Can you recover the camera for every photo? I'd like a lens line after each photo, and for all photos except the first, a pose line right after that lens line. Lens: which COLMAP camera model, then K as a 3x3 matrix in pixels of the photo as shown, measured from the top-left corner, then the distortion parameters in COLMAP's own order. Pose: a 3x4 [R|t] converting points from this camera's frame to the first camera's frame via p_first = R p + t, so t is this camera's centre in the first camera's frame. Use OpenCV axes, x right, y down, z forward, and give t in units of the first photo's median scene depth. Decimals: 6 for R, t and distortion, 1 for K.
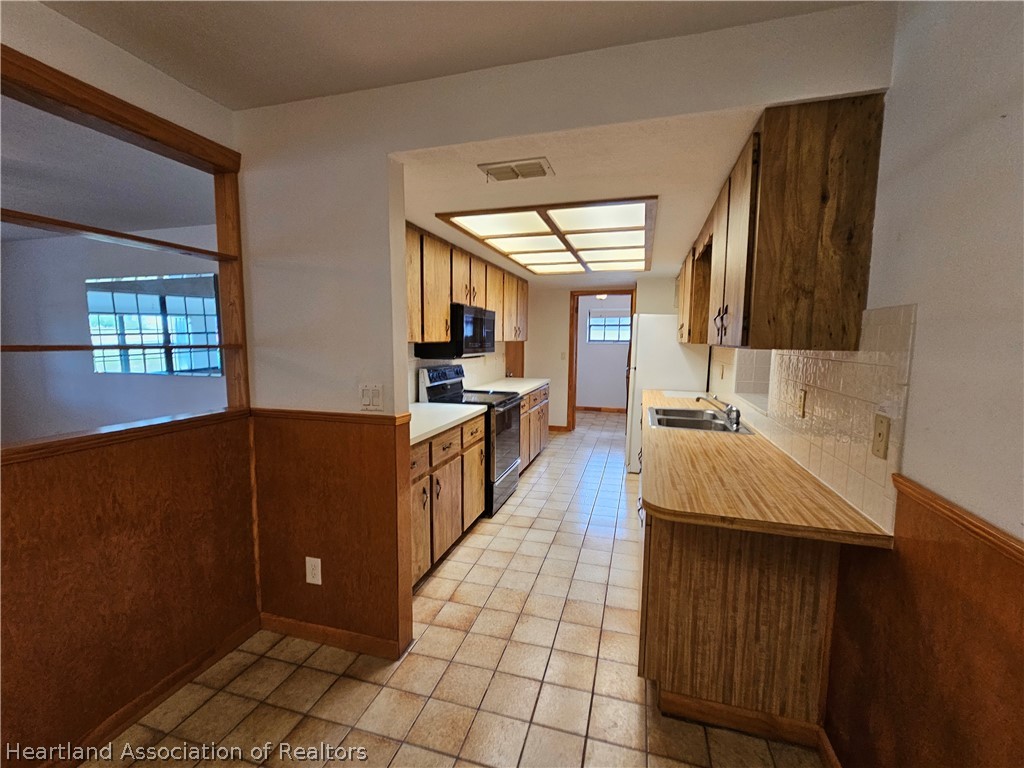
lens RADIAL K [[420.7, 0, 516.3], [0, 420.7, 385.7], [0, 0, 1]] dist [-0.002326, 0.000474]
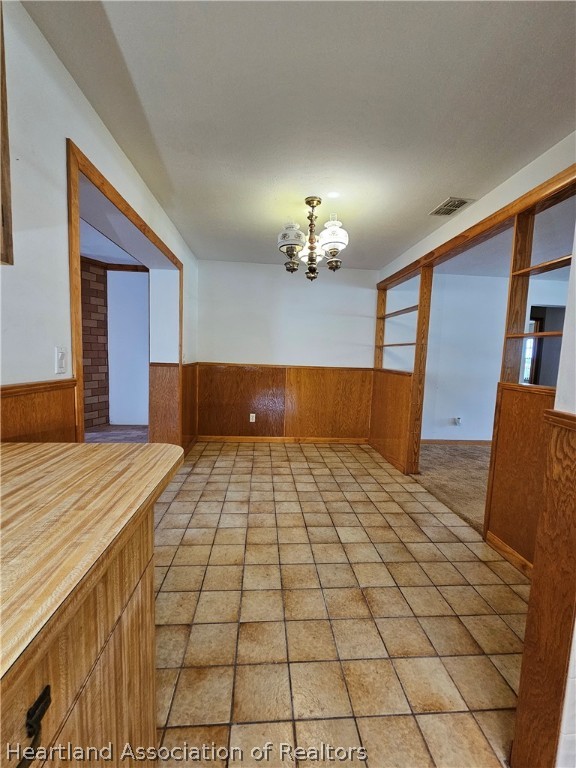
lens RADIAL K [[315.5, 0, 282.1], [0, 315.5, 381.5], [0, 0, 1]] dist [-0.002326, 0.000474]
pose [[-0.938185, -0.007939, -0.346044, 0.228928], [-0.078914, 0.978314, 0.191505, -0.023468], [0.337019, 0.206975, -0.918466, 1.134786]]
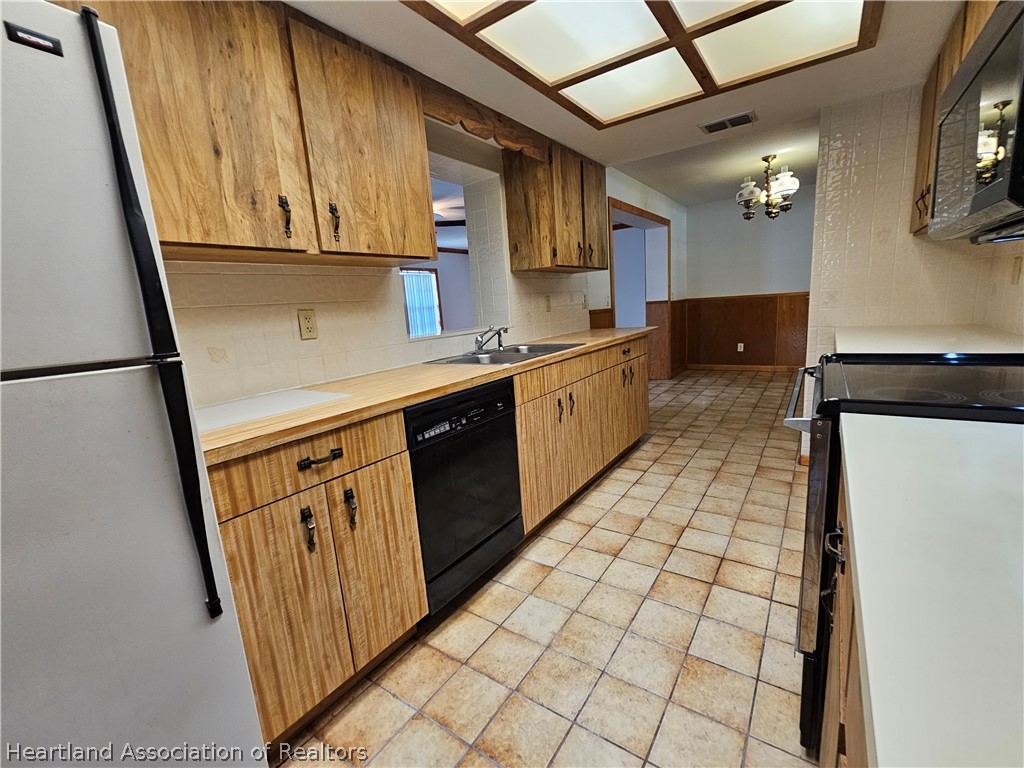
lens RADIAL K [[444.3, 0, 510.2], [0, 444.3, 387.0], [0, 0, 1]] dist [0.000426, 0.000159]
pose [[-0.942670, -0.000370, 0.333727, 0.168659], [0.102240, 0.951596, 0.289849, -0.167116], [-0.317680, 0.307352, -0.897003, 2.529601]]
